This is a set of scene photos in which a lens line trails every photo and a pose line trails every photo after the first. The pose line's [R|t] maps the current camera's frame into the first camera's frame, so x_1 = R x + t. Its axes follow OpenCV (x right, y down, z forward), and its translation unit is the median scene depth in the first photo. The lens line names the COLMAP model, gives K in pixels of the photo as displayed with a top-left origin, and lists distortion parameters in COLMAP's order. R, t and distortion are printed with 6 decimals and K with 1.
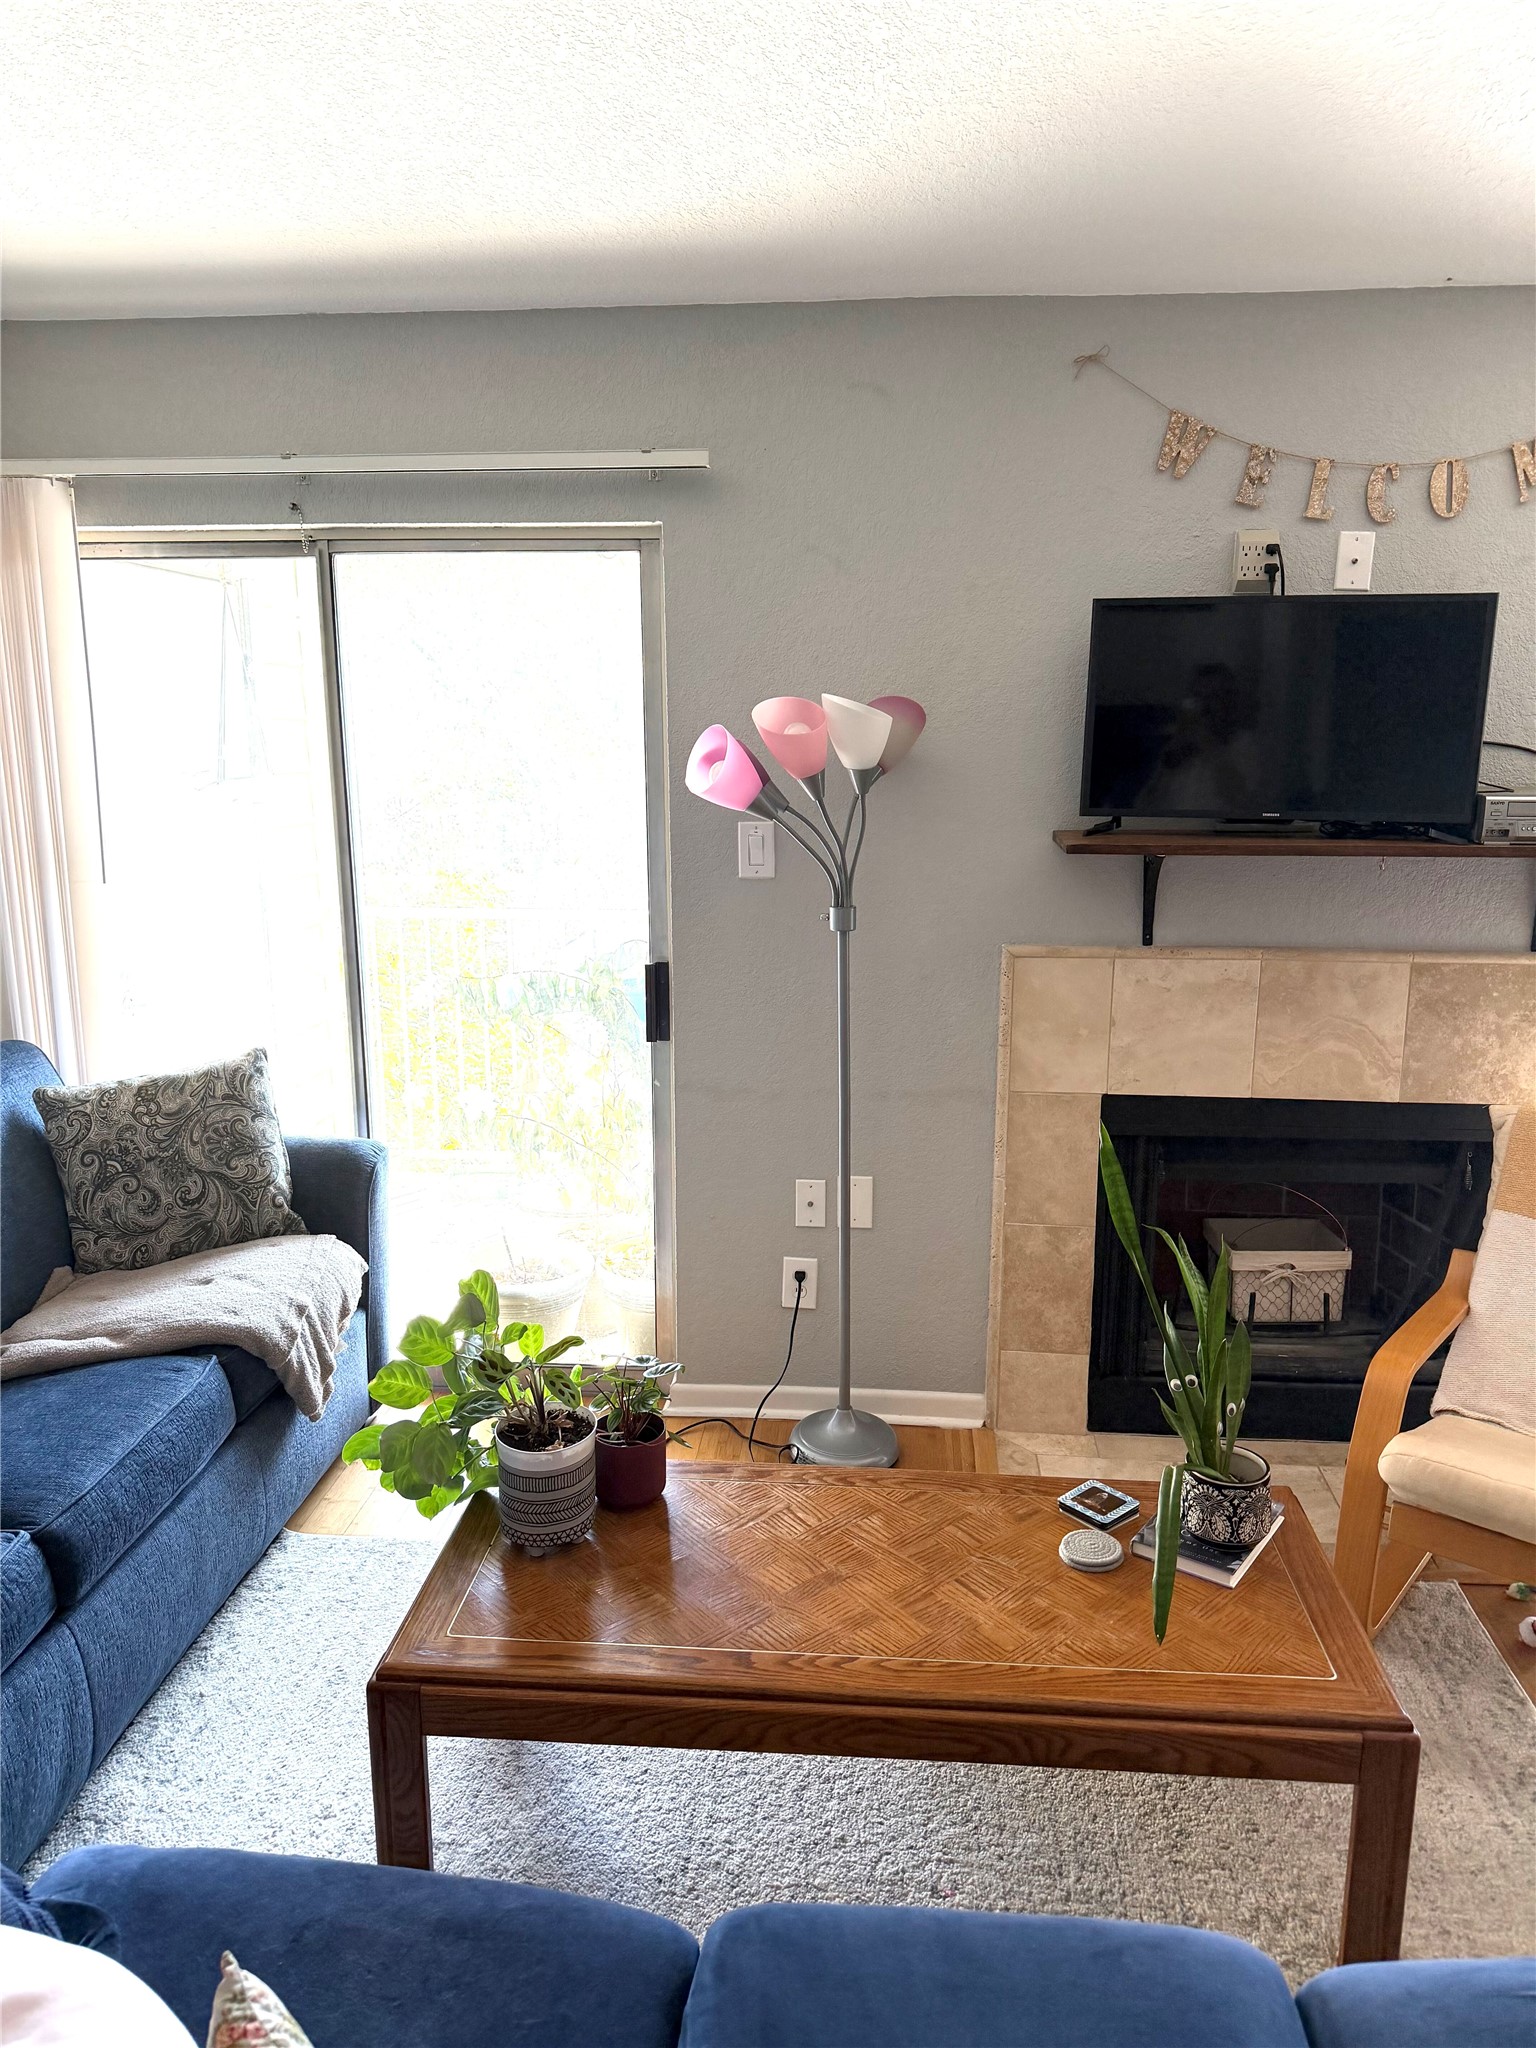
lens RADIAL K [[1397.0, 0, 780.1], [0, 1397.0, 1036.7], [0, 0, 1]] dist [0.127097, -0.252603]
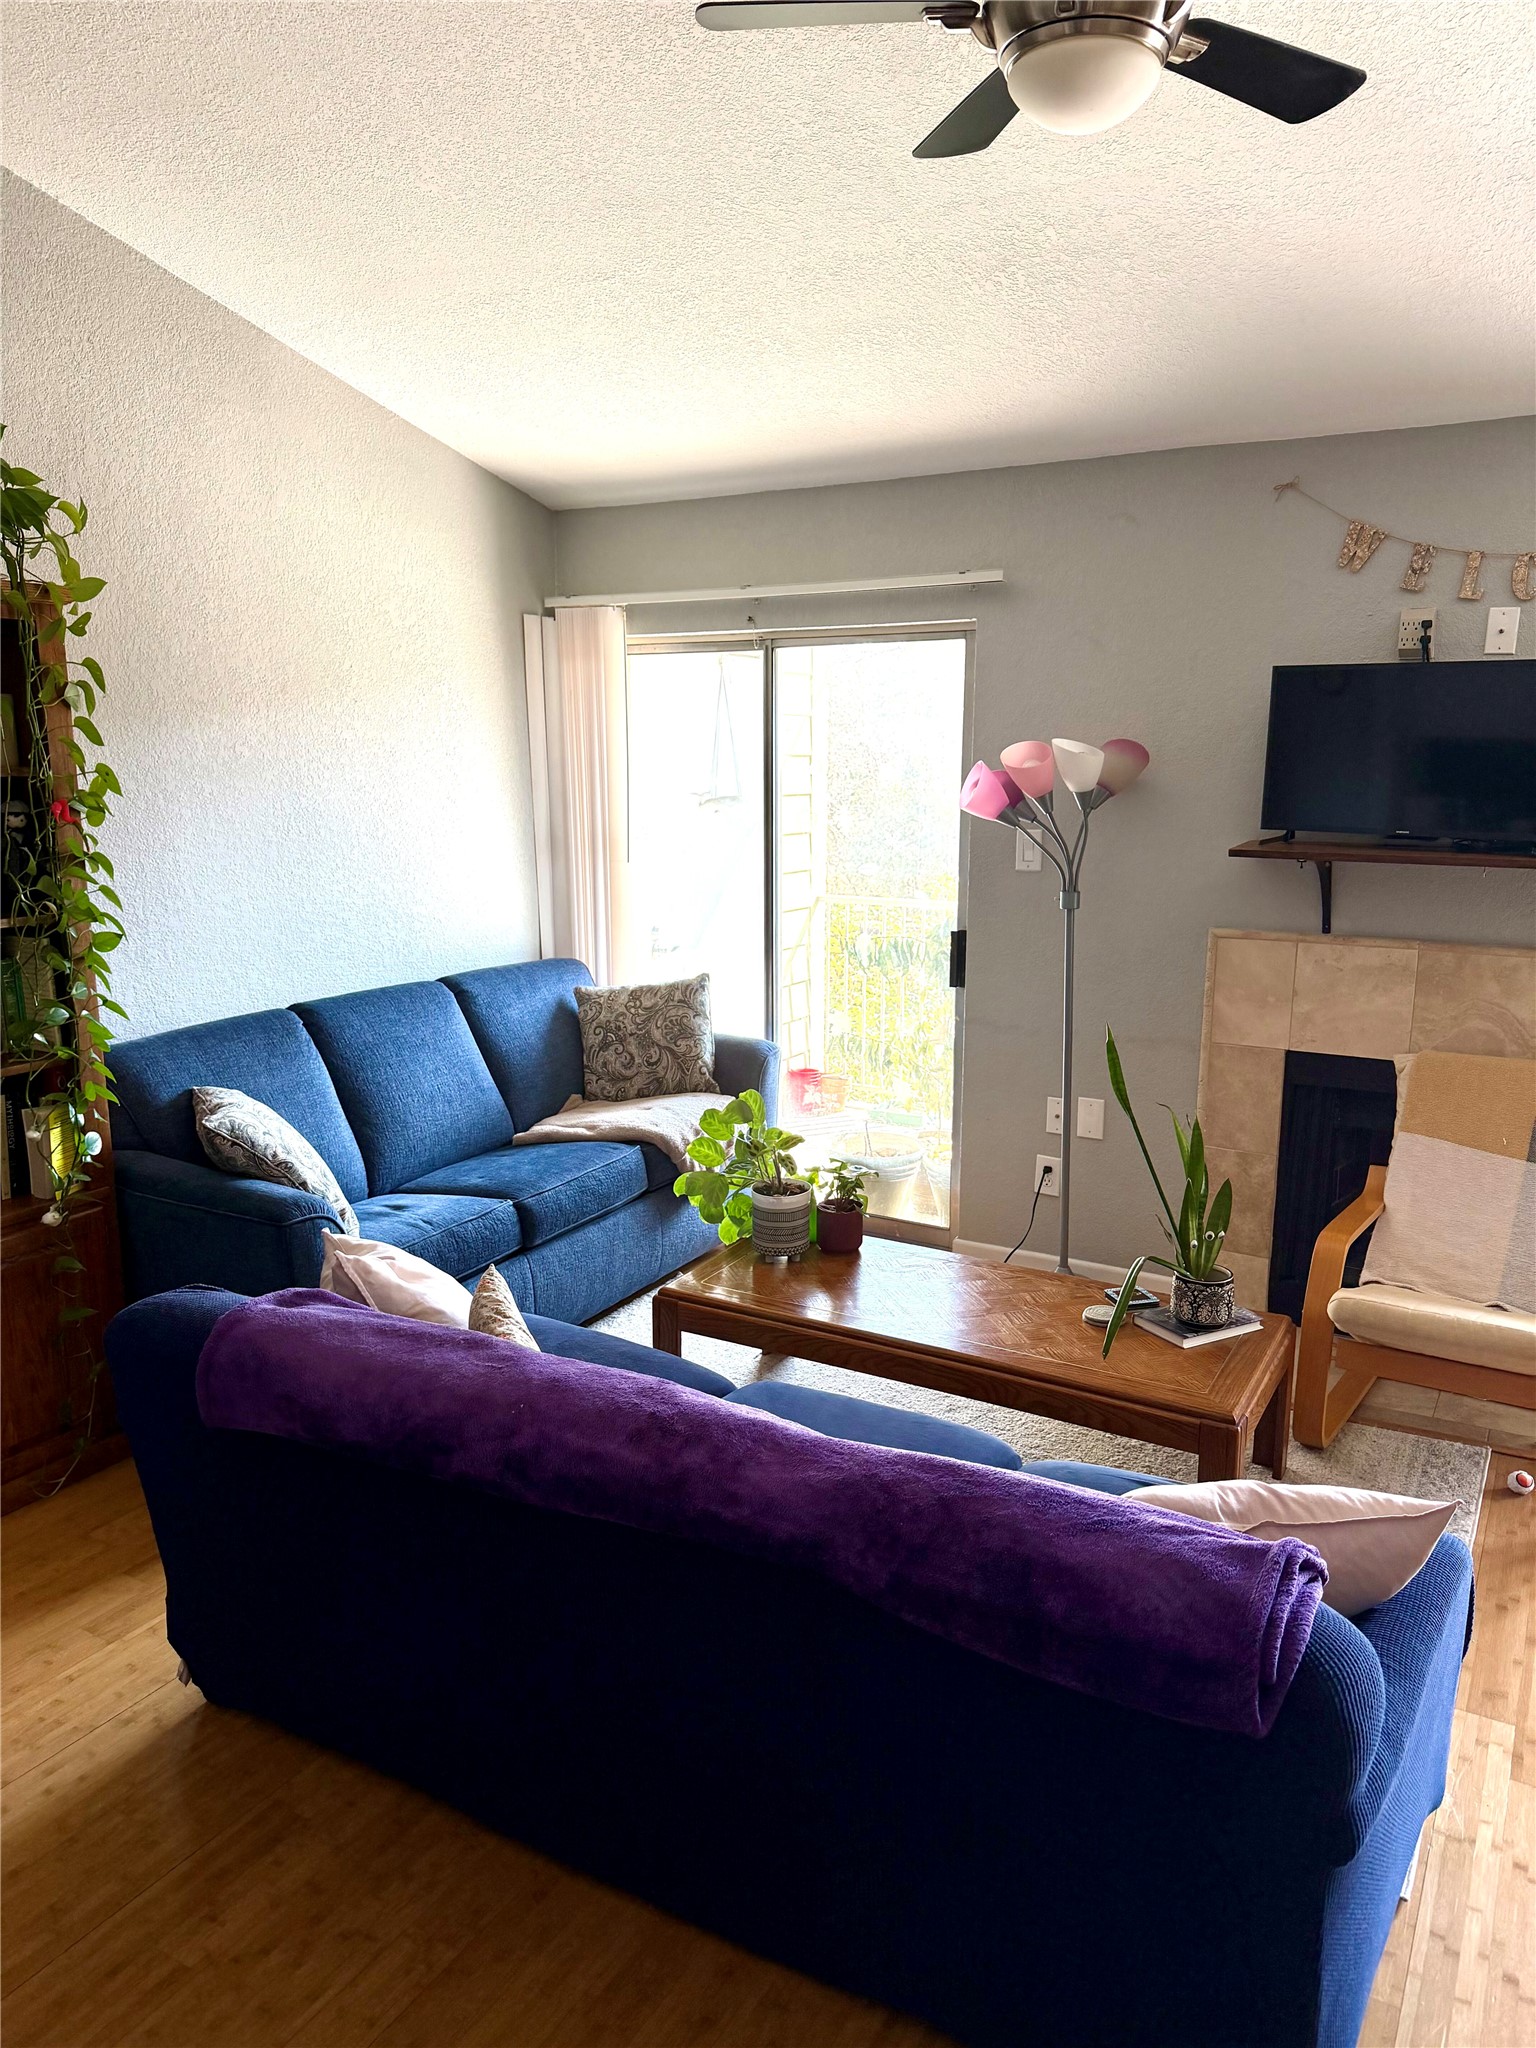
lens RADIAL K [[1397.0, 0, 780.1], [0, 1397.0, 1036.7], [0, 0, 1]] dist [0.127097, -0.252603]
pose [[0.907224, 0.083451, -0.412287, 0.353452], [-0.088343, 0.996064, 0.007218, 0.062290], [0.411267, 0.029874, 0.911025, -0.361187]]
